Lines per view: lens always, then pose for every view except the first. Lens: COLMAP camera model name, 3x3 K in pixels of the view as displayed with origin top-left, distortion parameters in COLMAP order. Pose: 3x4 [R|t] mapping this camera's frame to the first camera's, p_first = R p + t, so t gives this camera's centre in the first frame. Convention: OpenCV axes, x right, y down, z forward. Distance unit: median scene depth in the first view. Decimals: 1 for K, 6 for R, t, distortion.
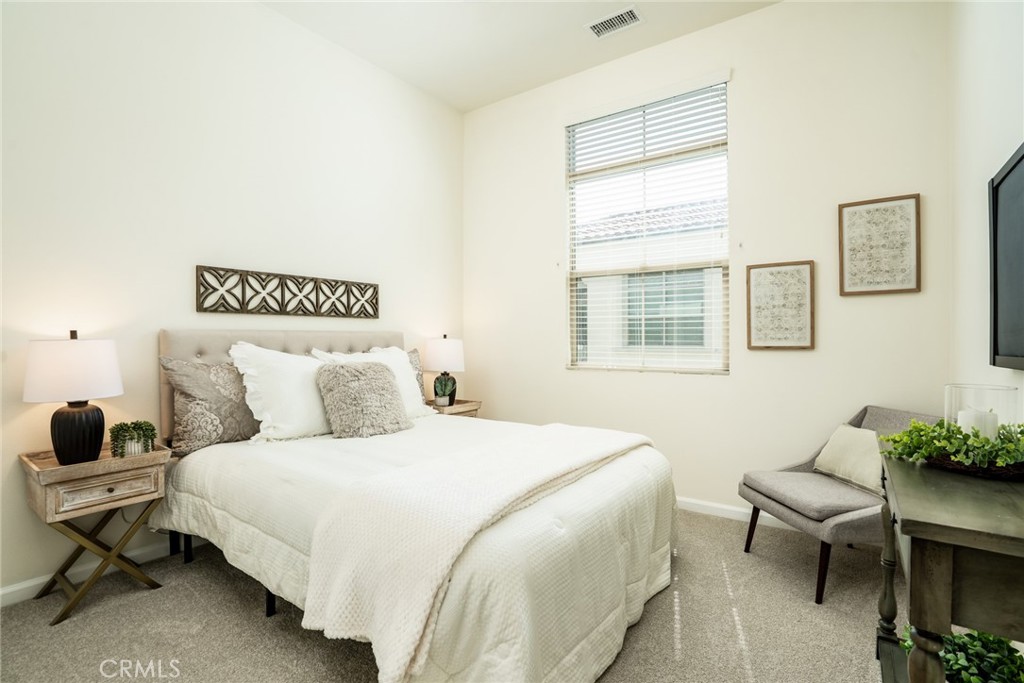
lens RADIAL K [[477.7, 0, 512.0], [0, 477.7, 341.5], [0, 0, 1]] dist [-0.058282, 0.021850]
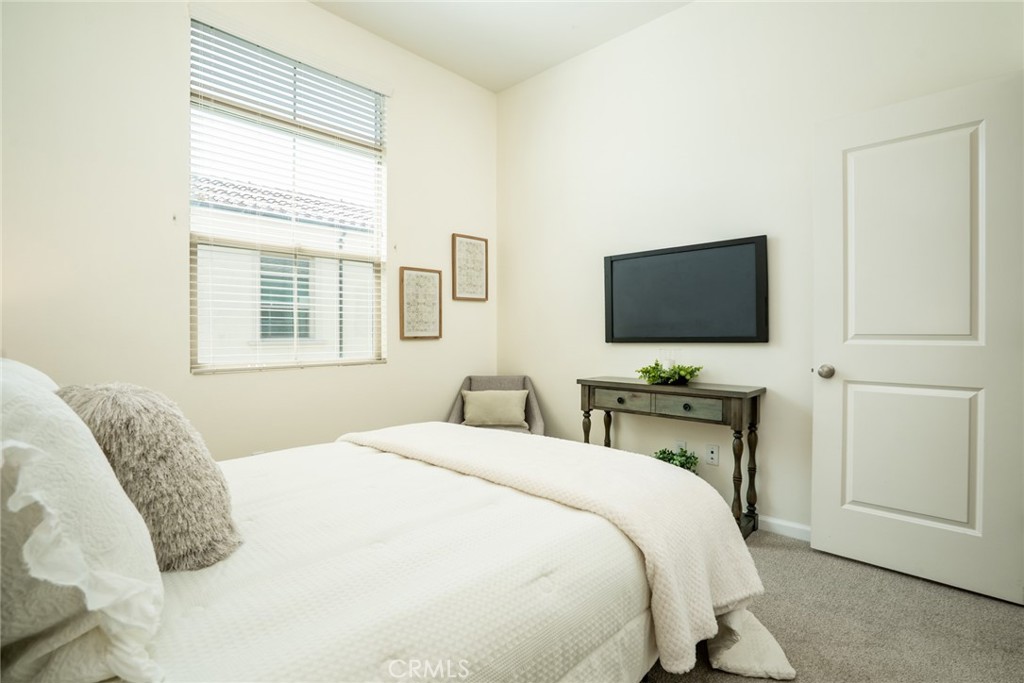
lens RADIAL K [[477.7, 0, 512.0], [0, 477.7, 341.5], [0, 0, 1]] dist [-0.058282, 0.021850]
pose [[0.144510, -0.019960, 0.989302, -0.591085], [0.005202, 0.999798, 0.019412, 0.000355], [-0.989490, 0.002341, 0.144585, 0.548808]]
